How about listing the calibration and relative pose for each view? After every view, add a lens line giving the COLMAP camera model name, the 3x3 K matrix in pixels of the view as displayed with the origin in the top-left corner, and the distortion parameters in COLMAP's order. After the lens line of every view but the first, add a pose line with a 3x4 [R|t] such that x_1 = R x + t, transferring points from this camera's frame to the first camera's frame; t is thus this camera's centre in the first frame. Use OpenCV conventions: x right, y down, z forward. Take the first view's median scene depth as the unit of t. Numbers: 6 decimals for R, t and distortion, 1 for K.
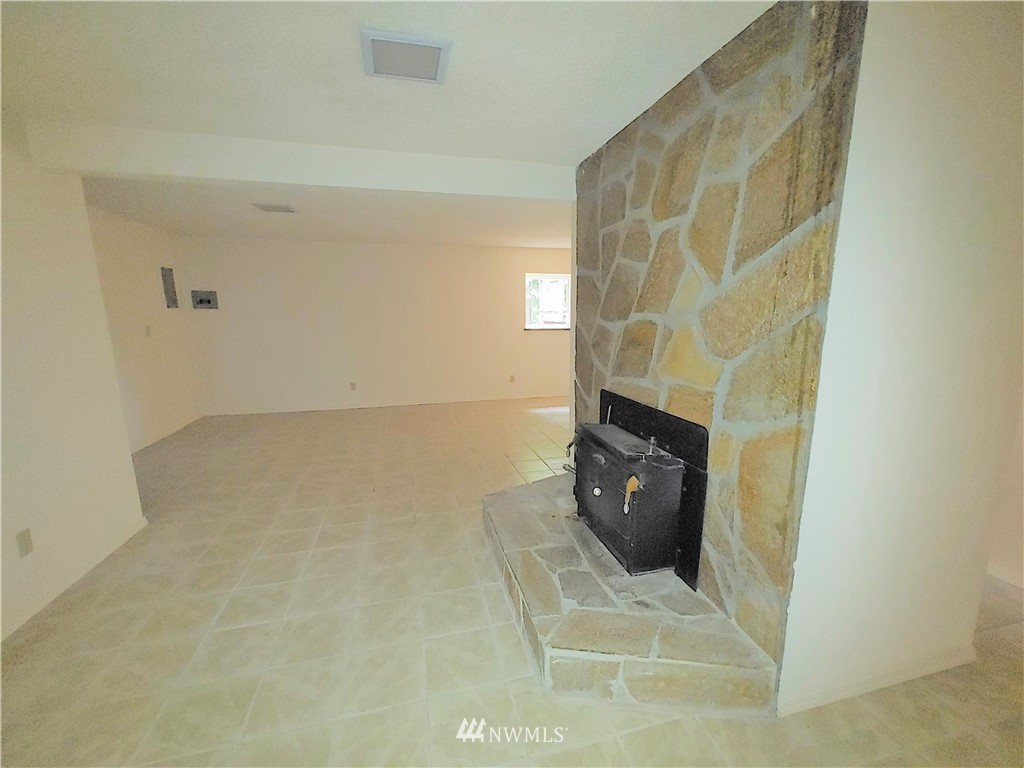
lens RADIAL K [[434.5, 0, 526.5], [0, 434.5, 394.4], [0, 0, 1]] dist [-0.000939, 0.000416]
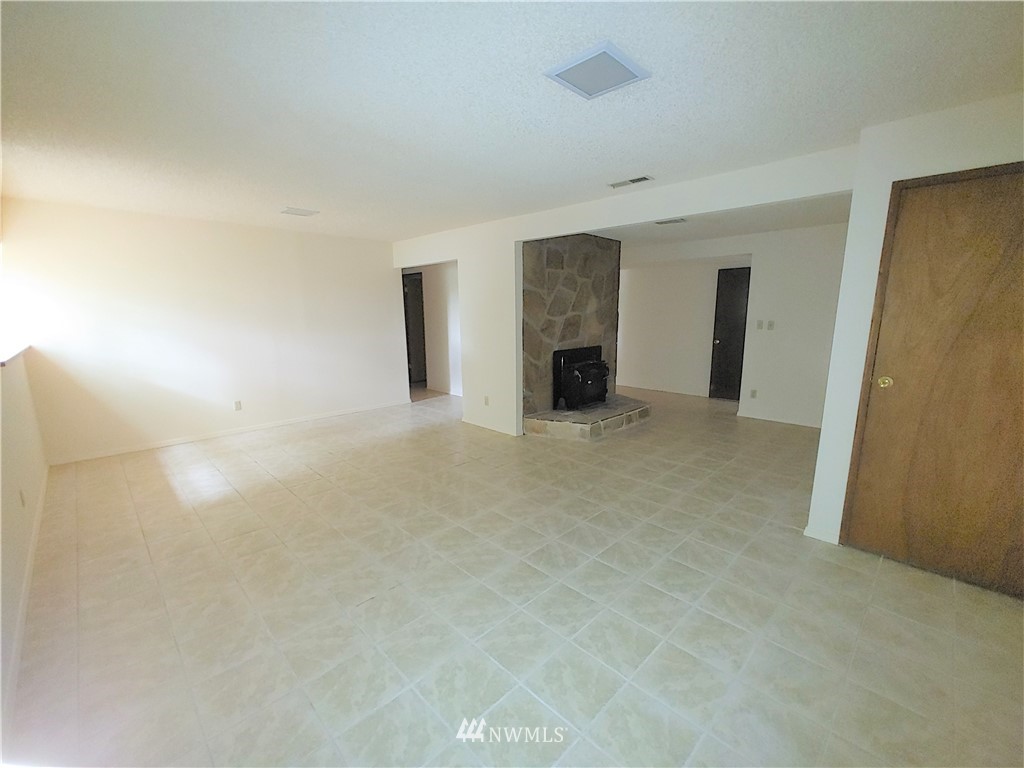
lens RADIAL K [[434.5, 0, 526.5], [0, 434.5, 394.4], [0, 0, 1]] dist [-0.000939, 0.000416]
pose [[-0.505702, -0.165278, 0.846728, -1.689307], [0.164208, 0.945093, 0.282551, -0.467444], [-0.846936, 0.281926, -0.450796, 2.375607]]
